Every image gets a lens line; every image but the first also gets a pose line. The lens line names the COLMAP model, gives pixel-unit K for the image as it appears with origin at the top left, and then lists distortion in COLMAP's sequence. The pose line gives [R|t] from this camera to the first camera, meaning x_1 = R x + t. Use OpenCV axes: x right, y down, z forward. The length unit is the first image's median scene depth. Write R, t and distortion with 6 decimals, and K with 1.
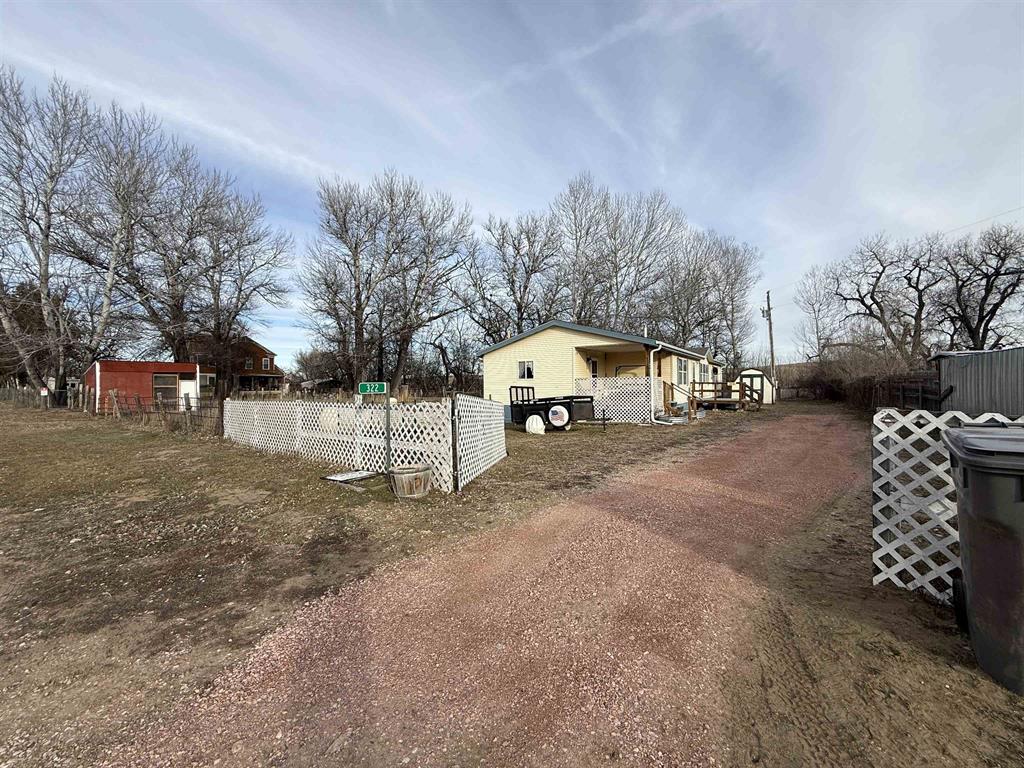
lens RADIAL K [[410.5, 0, 512.4], [0, 410.5, 382.0], [0, 0, 1]] dist [-0.002862, -0.000124]
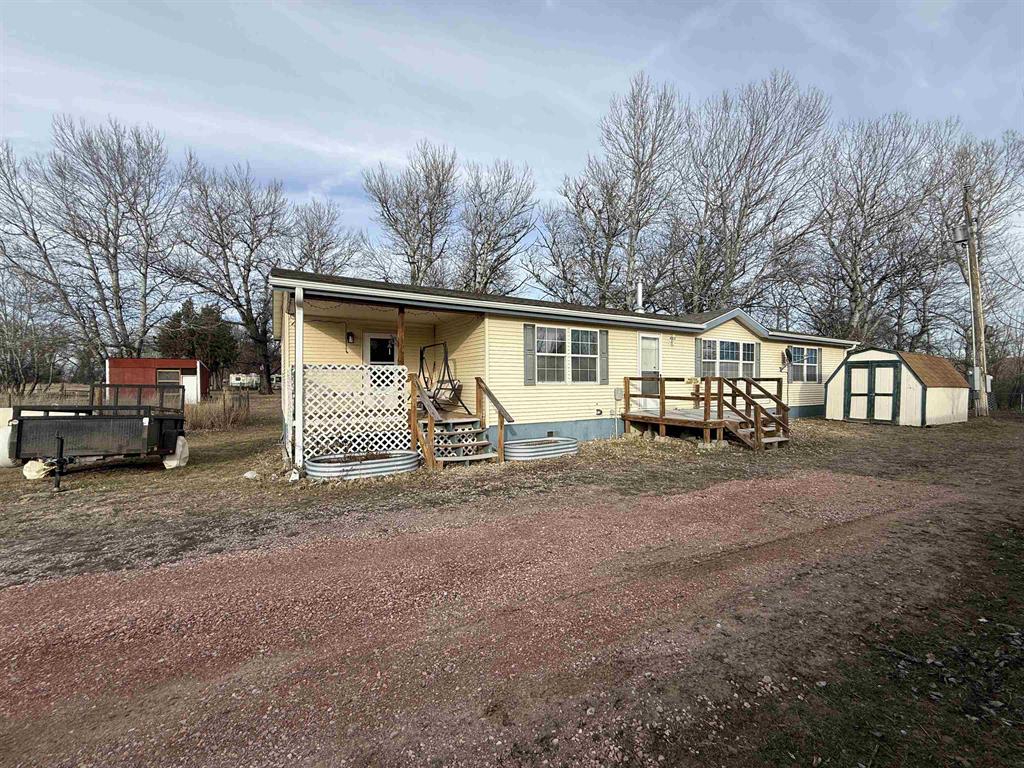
lens RADIAL K [[410.5, 0, 511.7], [0, 410.5, 386.4], [0, 0, 1]] dist [-0.002862, -0.000124]
pose [[0.897655, 0.010782, -0.440567, 0.426269], [-0.003834, 0.999854, 0.016658, 0.002910], [0.440683, -0.013264, 0.897565, 0.402946]]
